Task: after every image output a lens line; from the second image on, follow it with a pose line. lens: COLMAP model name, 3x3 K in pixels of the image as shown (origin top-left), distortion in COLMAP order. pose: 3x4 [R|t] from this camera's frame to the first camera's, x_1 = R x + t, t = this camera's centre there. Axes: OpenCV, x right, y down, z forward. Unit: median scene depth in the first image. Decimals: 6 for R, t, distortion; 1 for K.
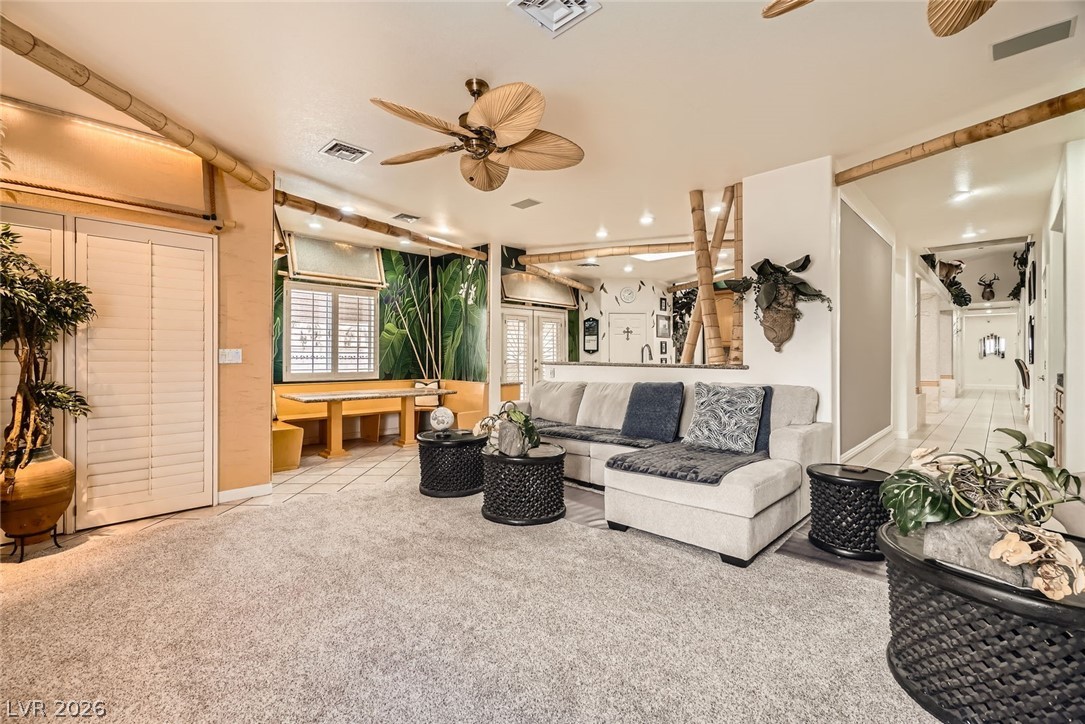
lens RADIAL K [[483.2, 0, 538.0], [0, 483.2, 359.3], [0, 0, 1]] dist [0.001397, 0.000700]
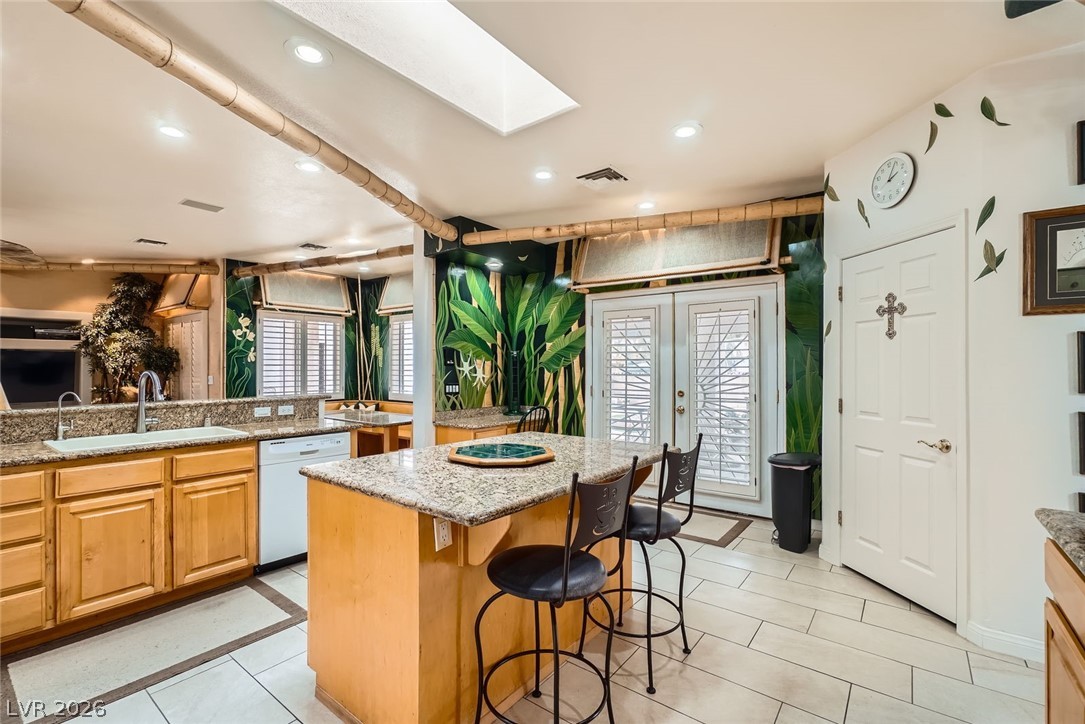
lens RADIAL K [[483.2, 0, 535.3], [0, 483.2, 370.0], [0, 0, 1]] dist [0.001397, 0.000700]
pose [[0.101509, 0.000458, -0.994835, 0.448747], [-0.009090, 0.999959, -0.000467, -0.018831], [0.994793, 0.009091, 0.101509, 0.762193]]
